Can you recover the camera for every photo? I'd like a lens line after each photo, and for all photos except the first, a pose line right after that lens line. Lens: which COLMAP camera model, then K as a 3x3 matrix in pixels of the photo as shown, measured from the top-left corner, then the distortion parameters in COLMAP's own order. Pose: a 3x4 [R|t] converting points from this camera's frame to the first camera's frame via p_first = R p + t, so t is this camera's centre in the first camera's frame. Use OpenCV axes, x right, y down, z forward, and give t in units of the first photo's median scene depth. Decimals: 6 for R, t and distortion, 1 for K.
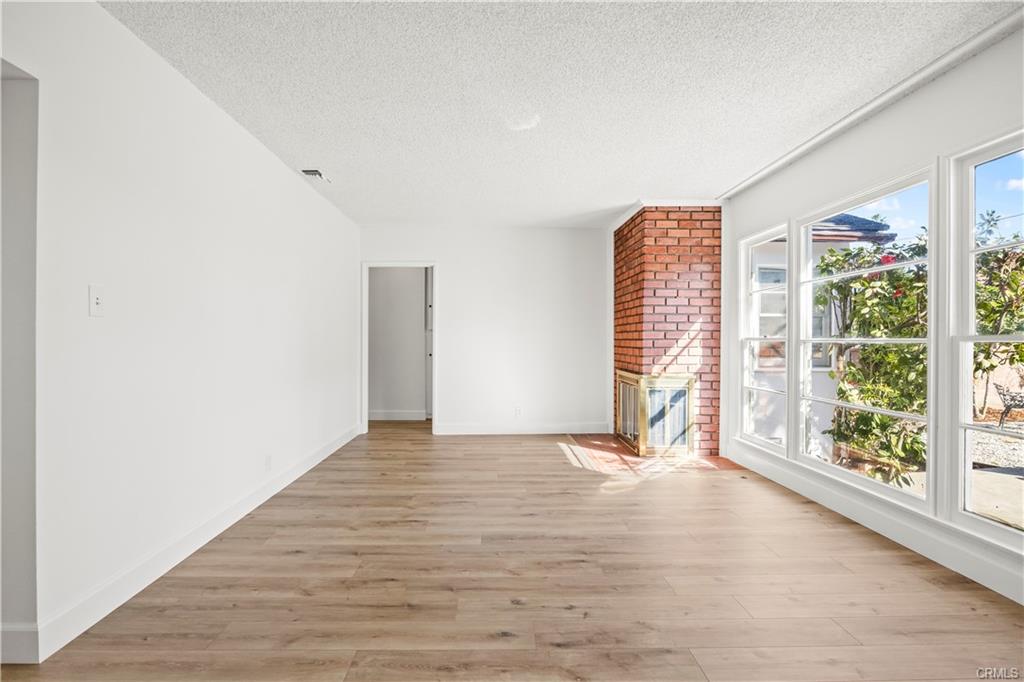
lens RADIAL K [[509.2, 0, 502.1], [0, 509.2, 340.6], [0, 0, 1]] dist [-0.007919, -0.001470]
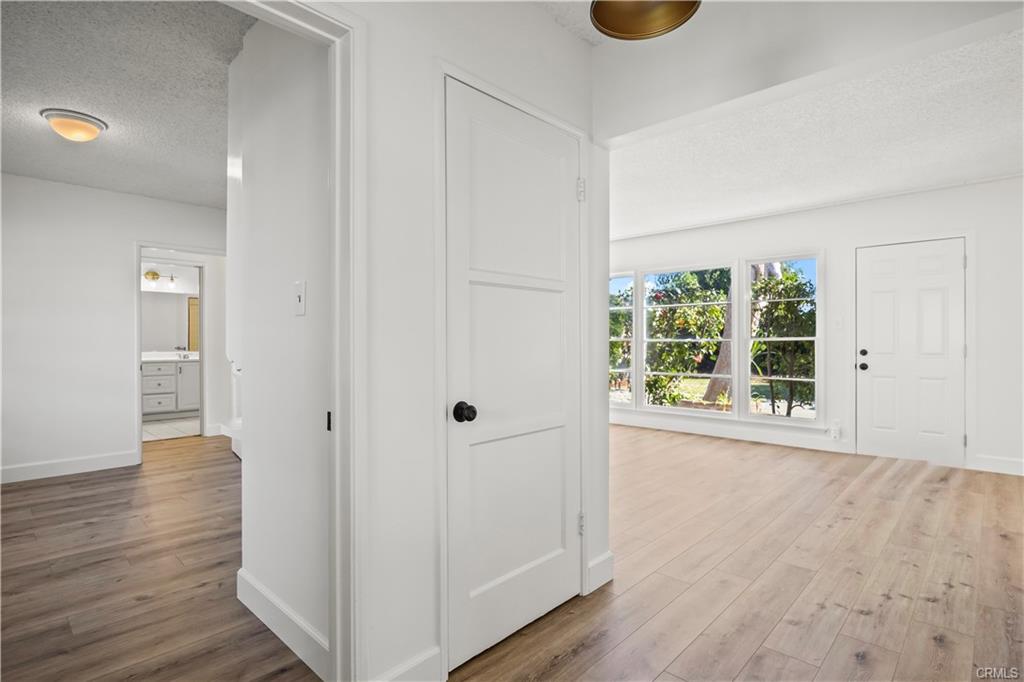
lens RADIAL K [[509.2, 0, 510.9], [0, 509.2, 343.5], [0, 0, 1]] dist [-0.007919, -0.001470]
pose [[0.696454, -0.006860, 0.717569, -0.951716], [0.004120, 0.999976, 0.005561, 0.000177], [-0.717590, -0.000916, 0.696466, 0.110935]]
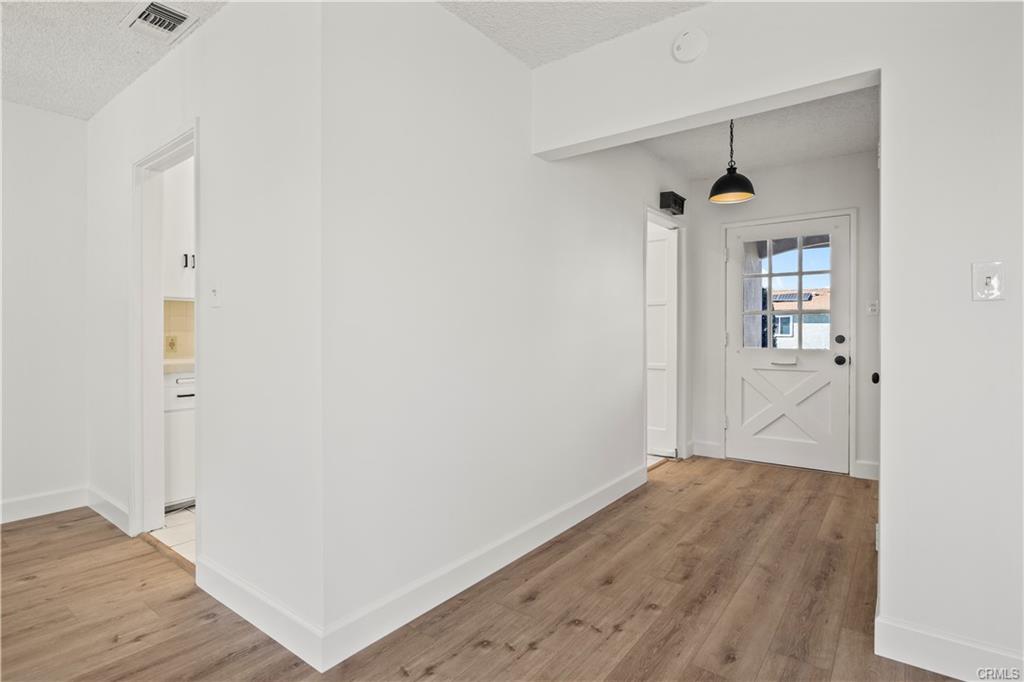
lens RADIAL K [[509.2, 0, 507.5], [0, 509.2, 337.6], [0, 0, 1]] dist [-0.007919, -0.001470]
pose [[-0.621013, 0.009664, -0.783741, 0.141476], [-0.000657, 0.999917, 0.012850, 0.002233], [0.783800, 0.008495, -0.620955, 0.476458]]
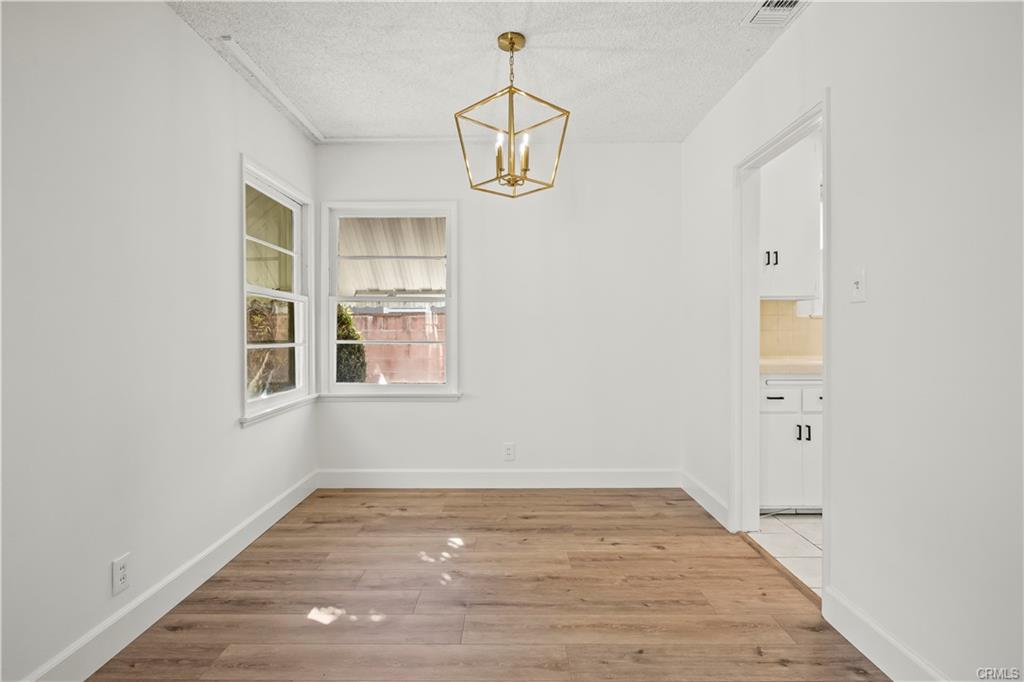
lens RADIAL K [[509.2, 0, 510.5], [0, 509.2, 334.8], [0, 0, 1]] dist [-0.007919, -0.001470]
pose [[-0.999812, 0.003991, 0.018971, 0.216545], [0.004118, 0.999969, 0.006691, 0.001972], [-0.018943, 0.006768, -0.999798, 0.354416]]
